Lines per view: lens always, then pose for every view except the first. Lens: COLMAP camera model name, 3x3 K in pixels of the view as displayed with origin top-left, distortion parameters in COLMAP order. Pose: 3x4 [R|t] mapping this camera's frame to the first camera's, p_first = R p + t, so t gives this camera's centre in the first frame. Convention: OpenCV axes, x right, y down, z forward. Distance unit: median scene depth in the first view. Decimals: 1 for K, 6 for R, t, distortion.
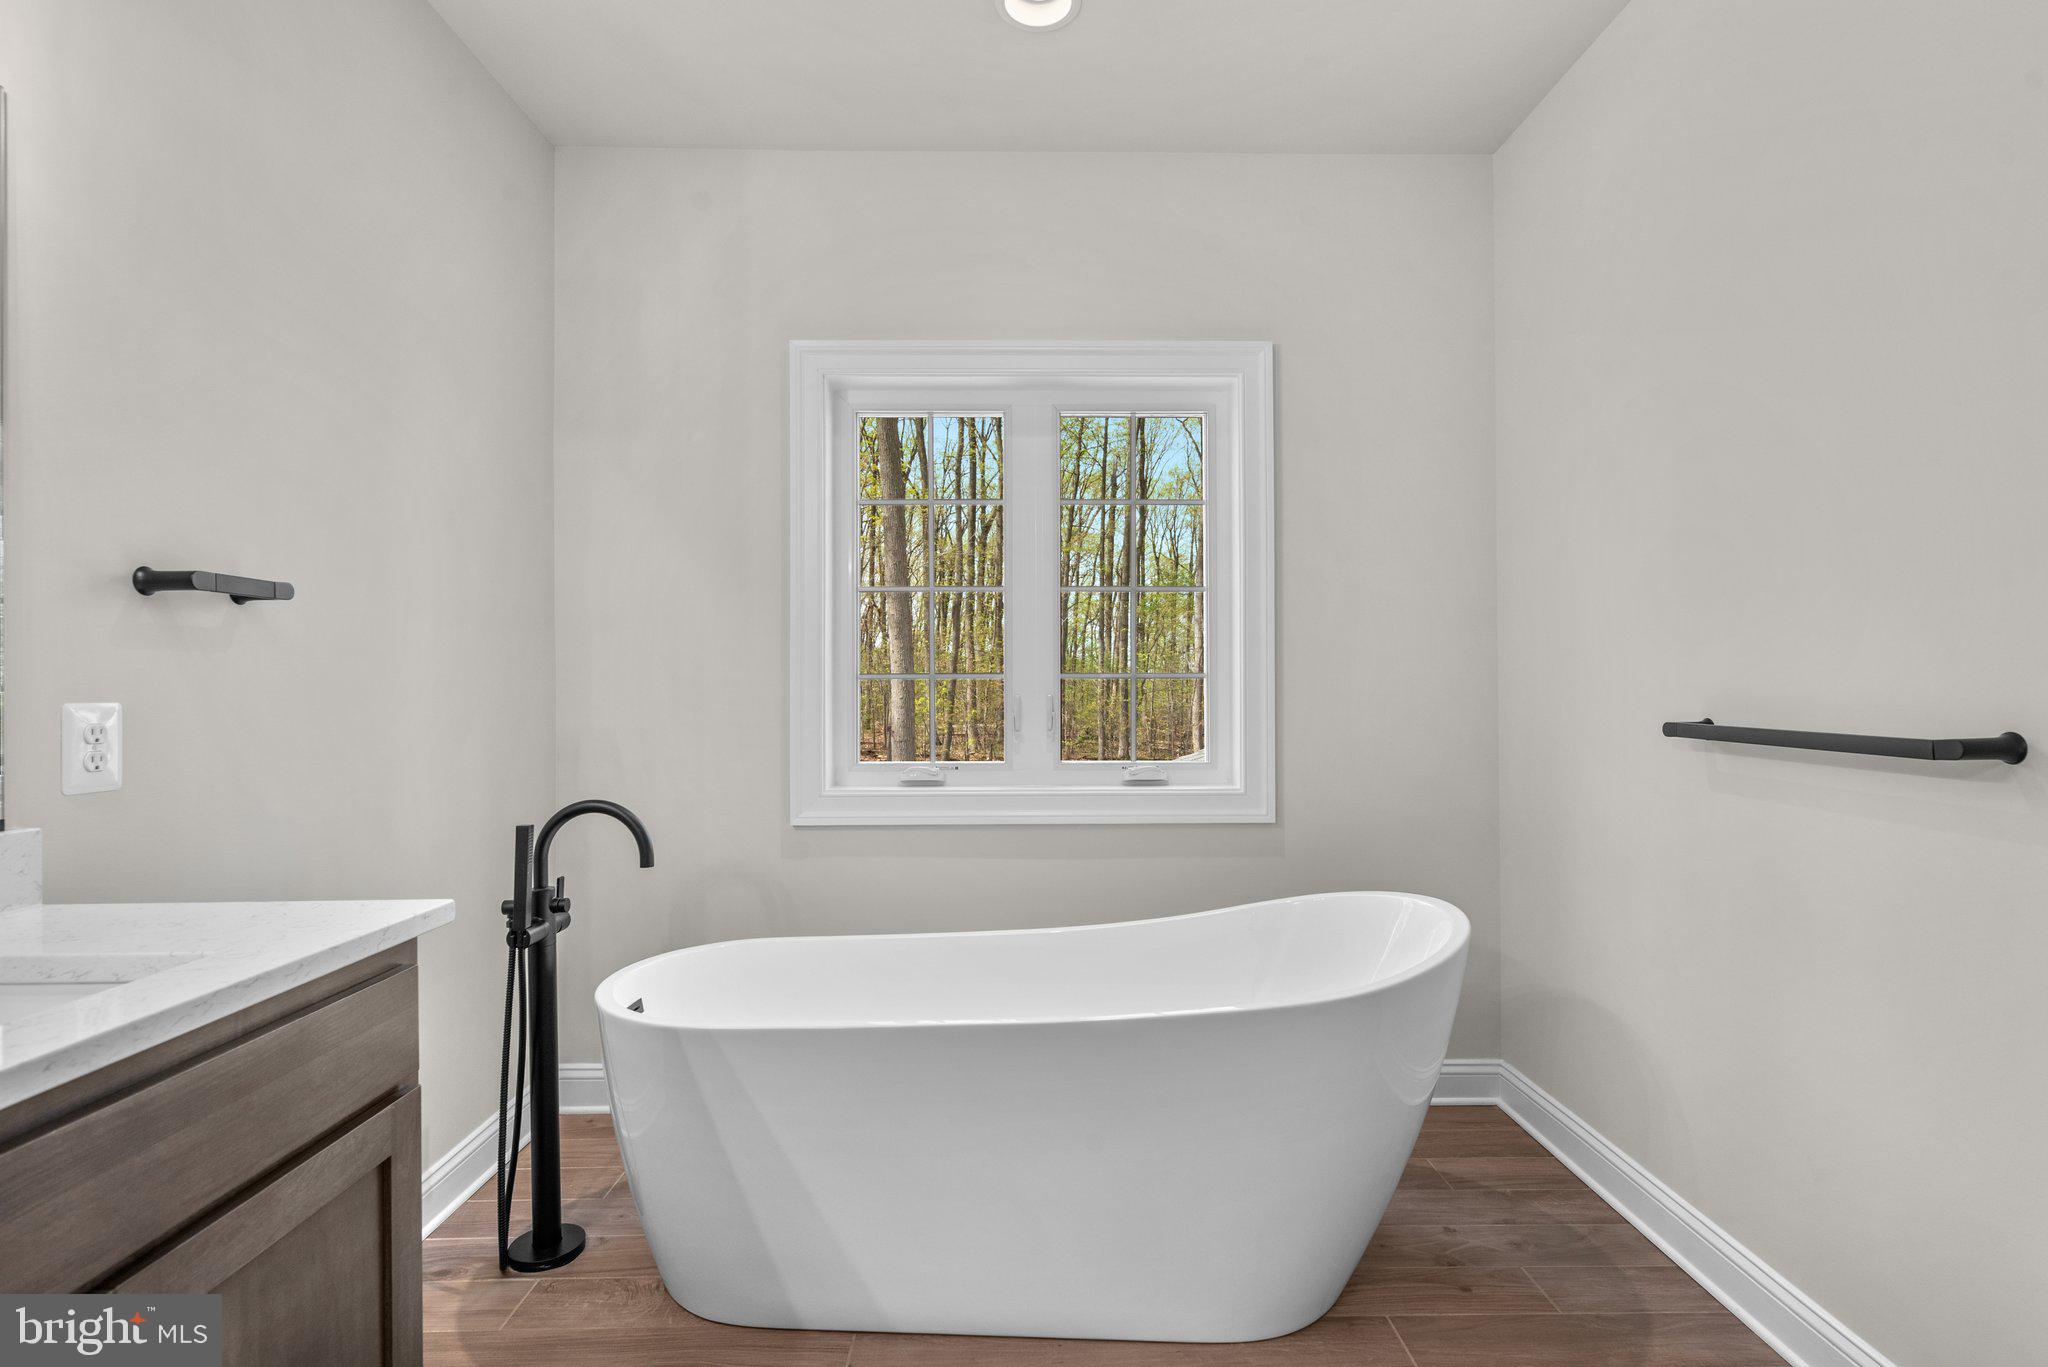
lens RADIAL K [[942.9, 0, 1022.4], [0, 942.9, 677.9], [0, 0, 1]] dist [0.001418, 0.000083]
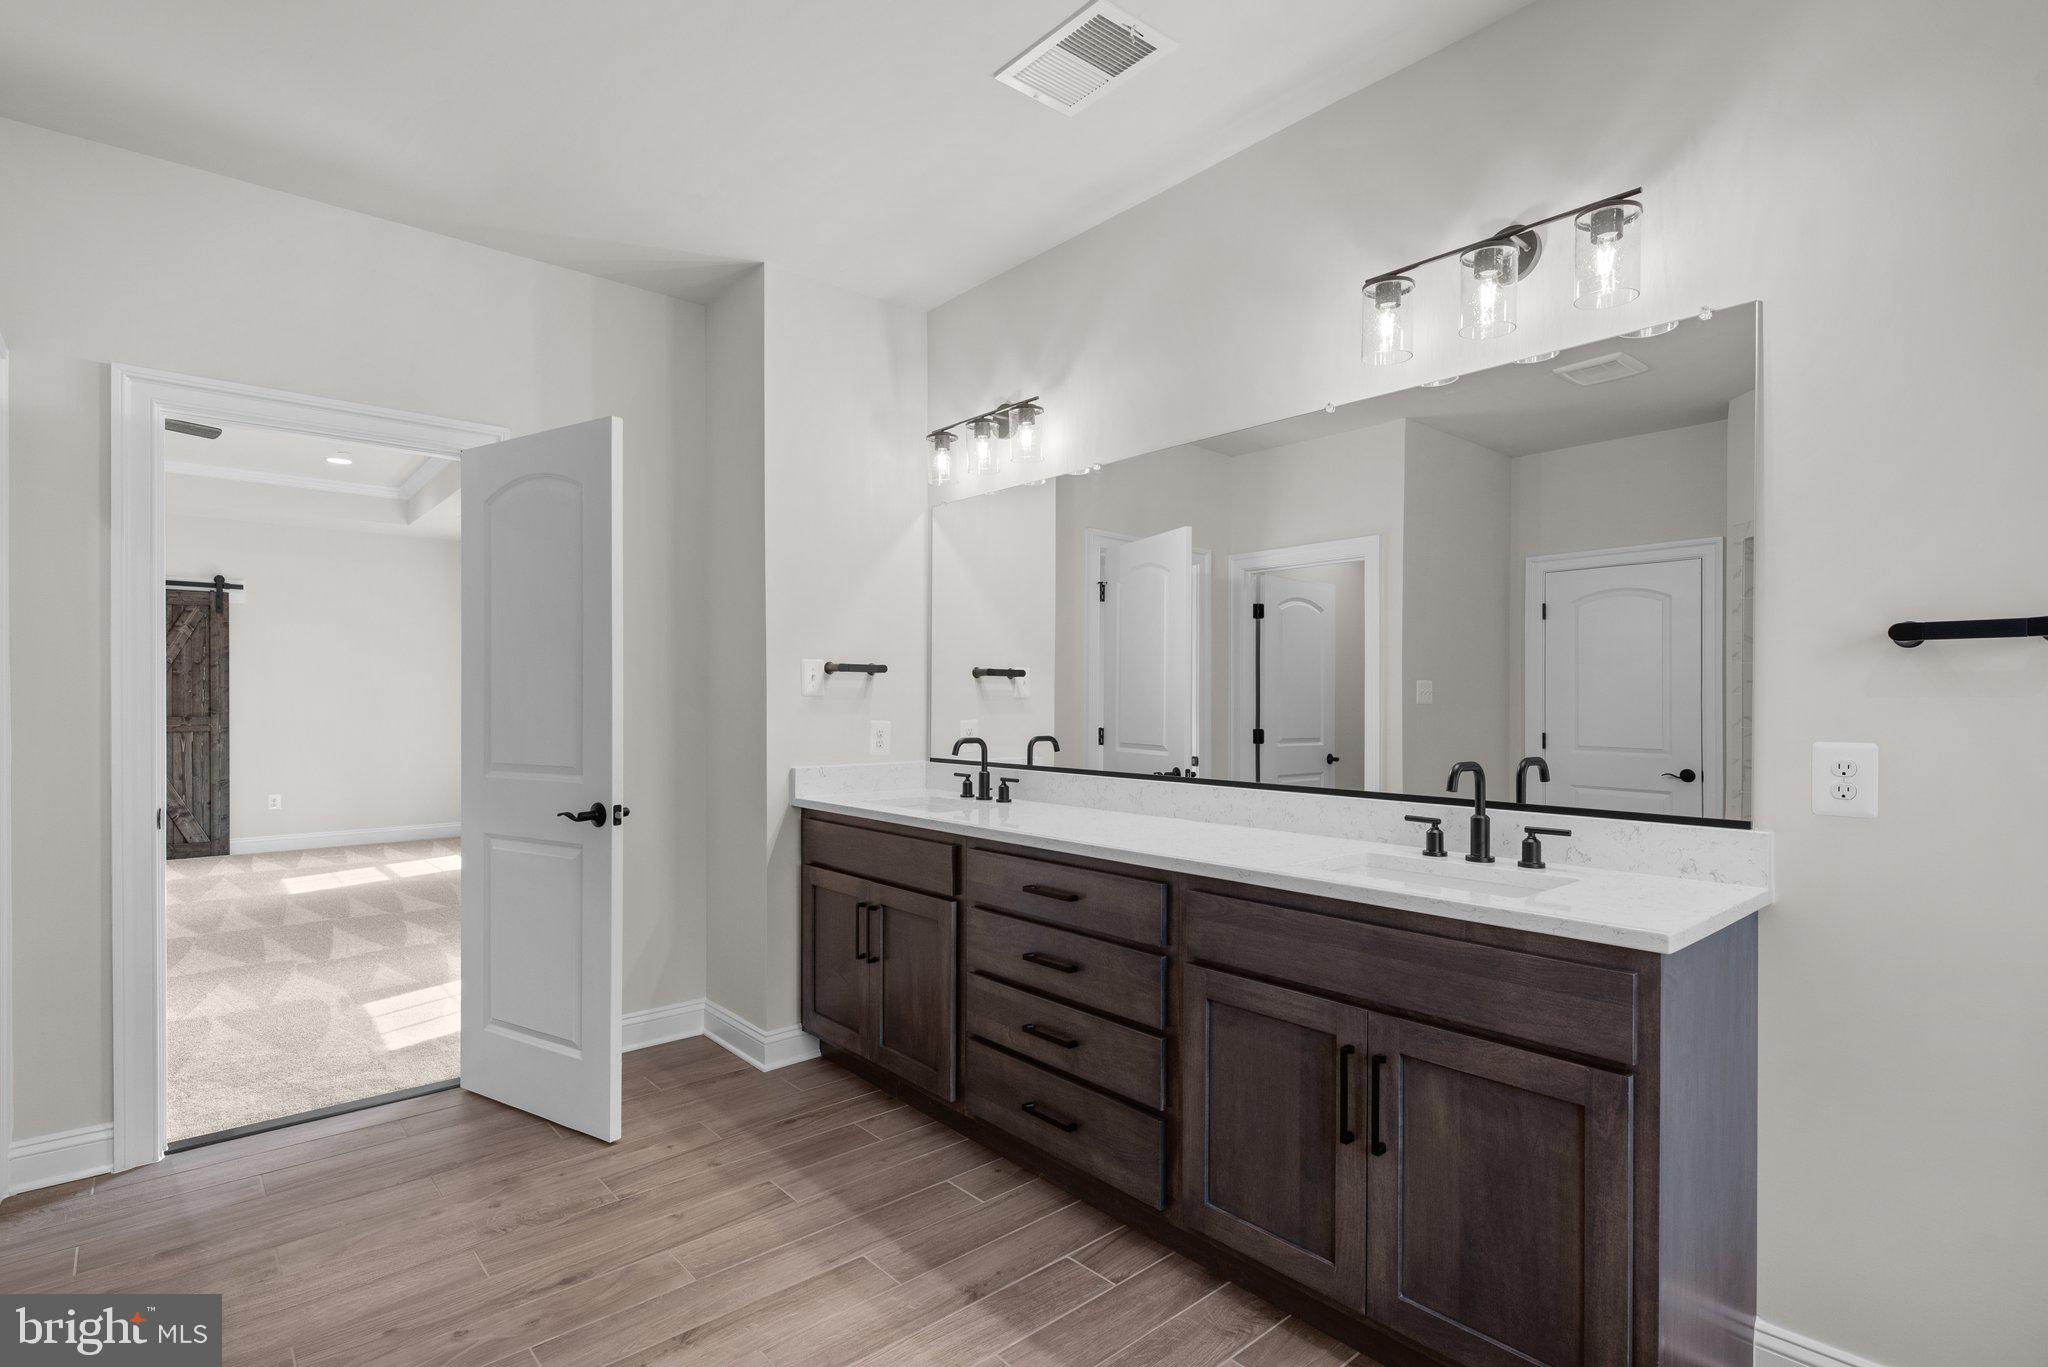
lens RADIAL K [[976.9, 0, 1020.1], [0, 976.9, 700.6], [0, 0, 1]] dist [-0.001528, 0.000069]
pose [[-0.748905, 0.001443, -0.662676, 0.435084], [0.007609, 0.999950, -0.006421, -0.018595], [0.662634, -0.009851, -0.748878, 0.850891]]
